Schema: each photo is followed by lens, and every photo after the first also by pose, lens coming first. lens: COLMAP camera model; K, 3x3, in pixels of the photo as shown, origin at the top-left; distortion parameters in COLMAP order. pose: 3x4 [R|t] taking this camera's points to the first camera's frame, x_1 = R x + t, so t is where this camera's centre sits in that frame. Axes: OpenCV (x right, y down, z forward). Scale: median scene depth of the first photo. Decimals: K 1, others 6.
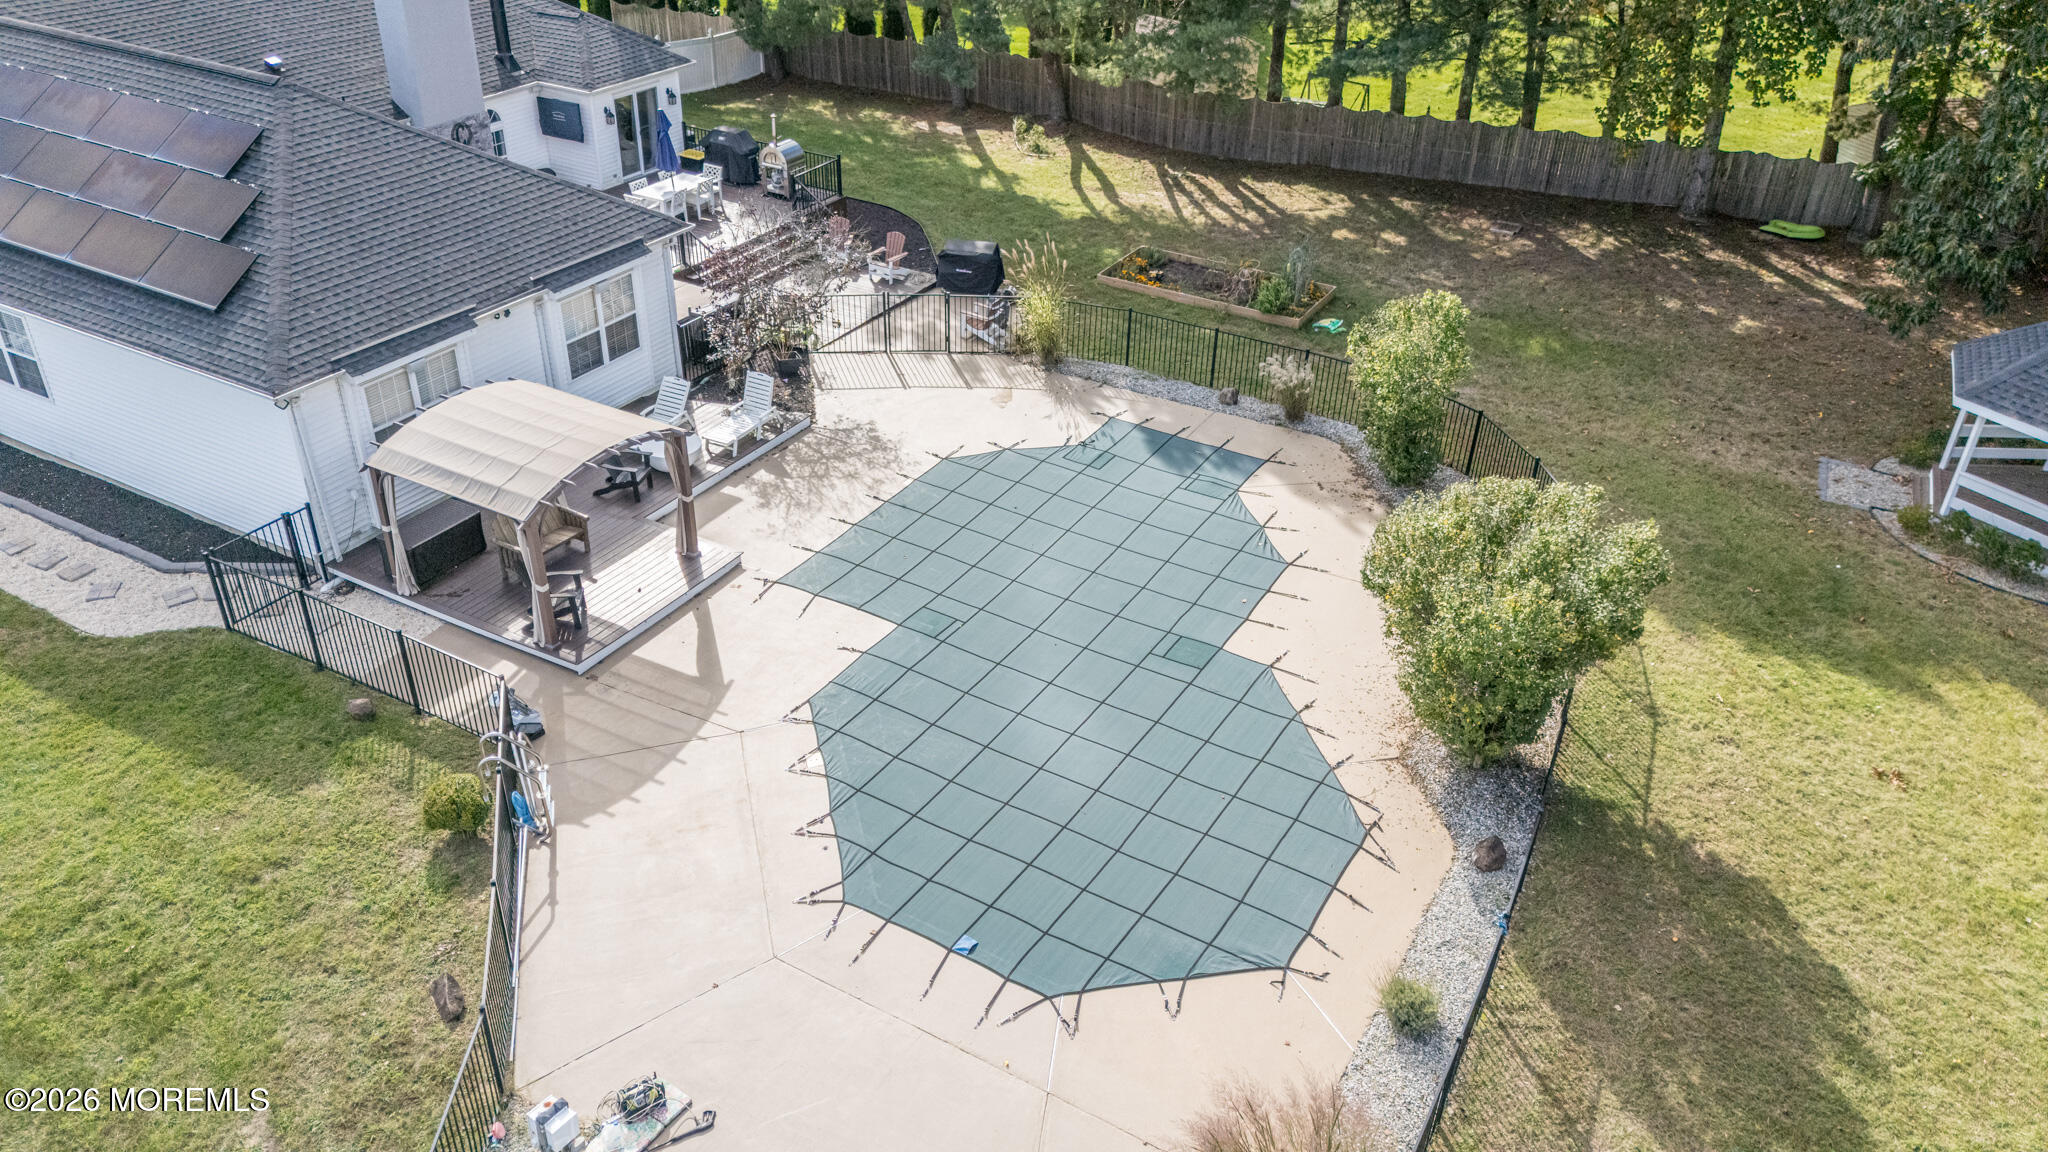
lens RADIAL K [[1532.1, 0, 1019.2], [0, 1532.1, 532.8], [0, 0, 1]] dist [0.057691, -0.007317]
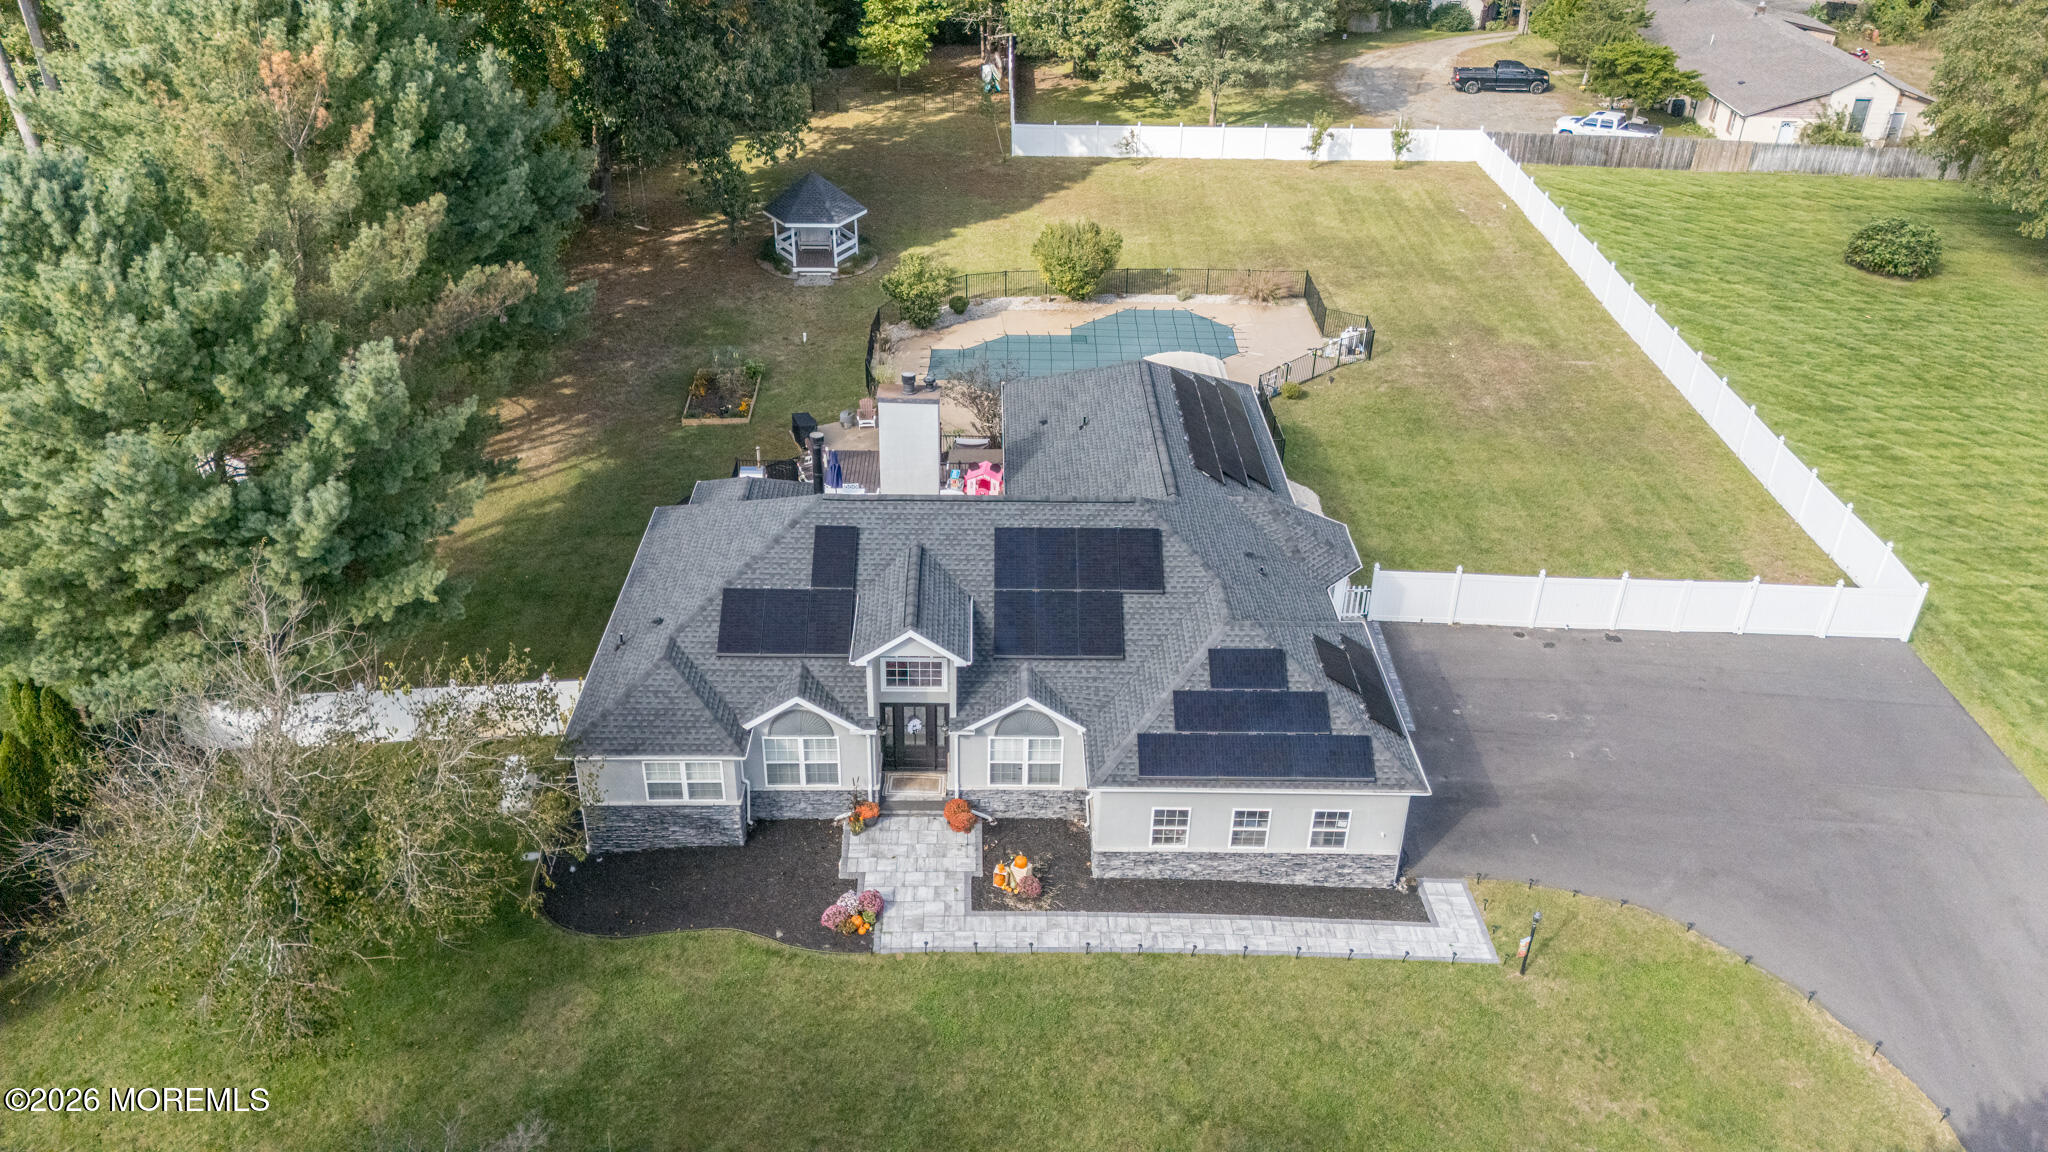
lens RADIAL K [[1501.0, 0, 1024.0], [0, 1501.0, 576.0], [0, 0, 1]] dist [0.089630, -0.132463]
pose [[-0.515091, -0.472103, 0.715402, -1.677967], [0.402445, 0.603715, 0.688161, -1.329841], [-0.756782, 0.642376, -0.120972, 1.363755]]
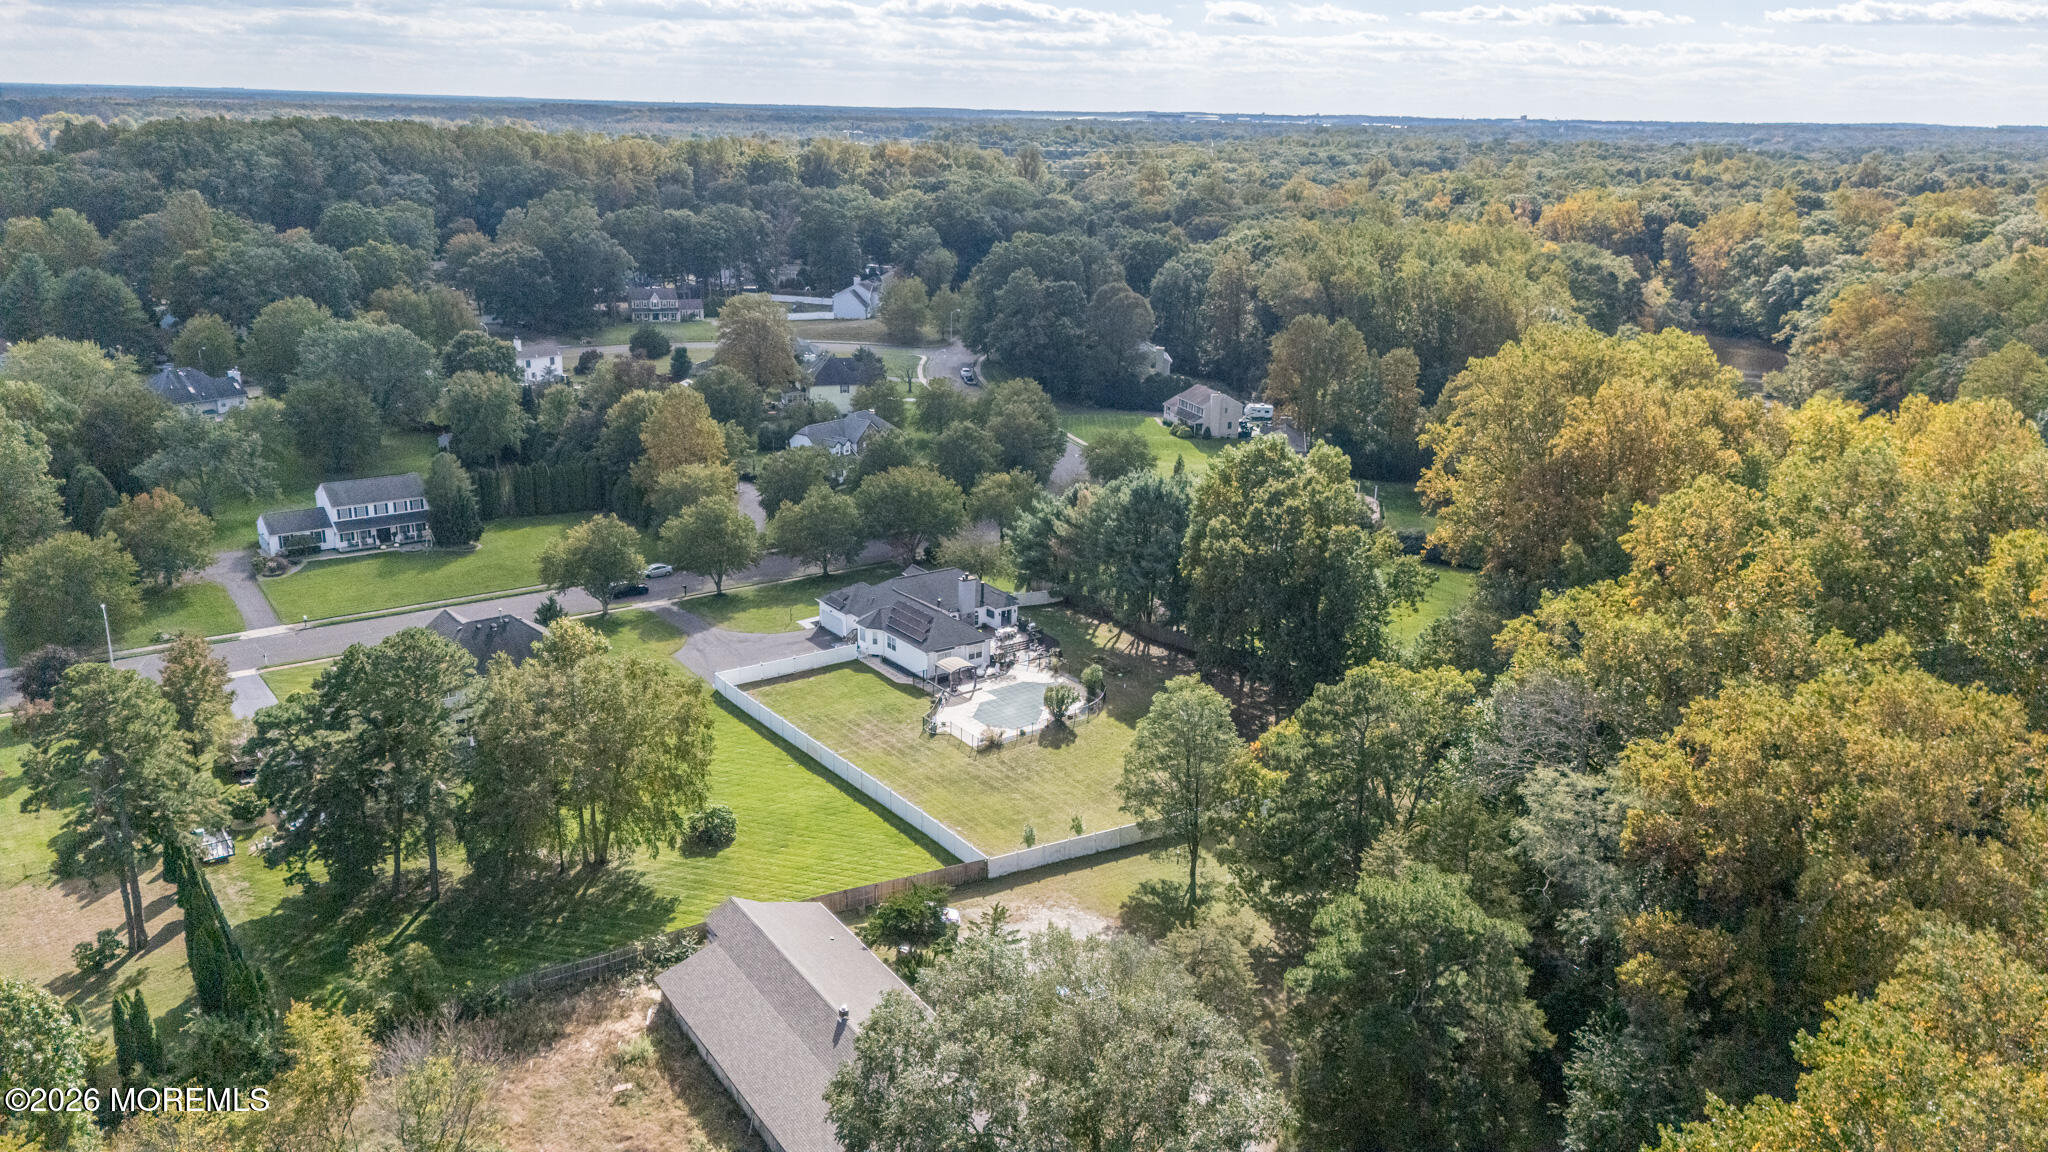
lens RADIAL K [[1501.0, 0, 1024.0], [0, 1501.0, 576.0], [0, 0, 1]] dist [0.089630, -0.132463]
pose [[0.915329, 0.111489, -0.386967, 2.080902], [-0.199651, 0.960140, -0.195628, 0.670492], [0.349732, 0.256322, 0.901103, -4.183492]]
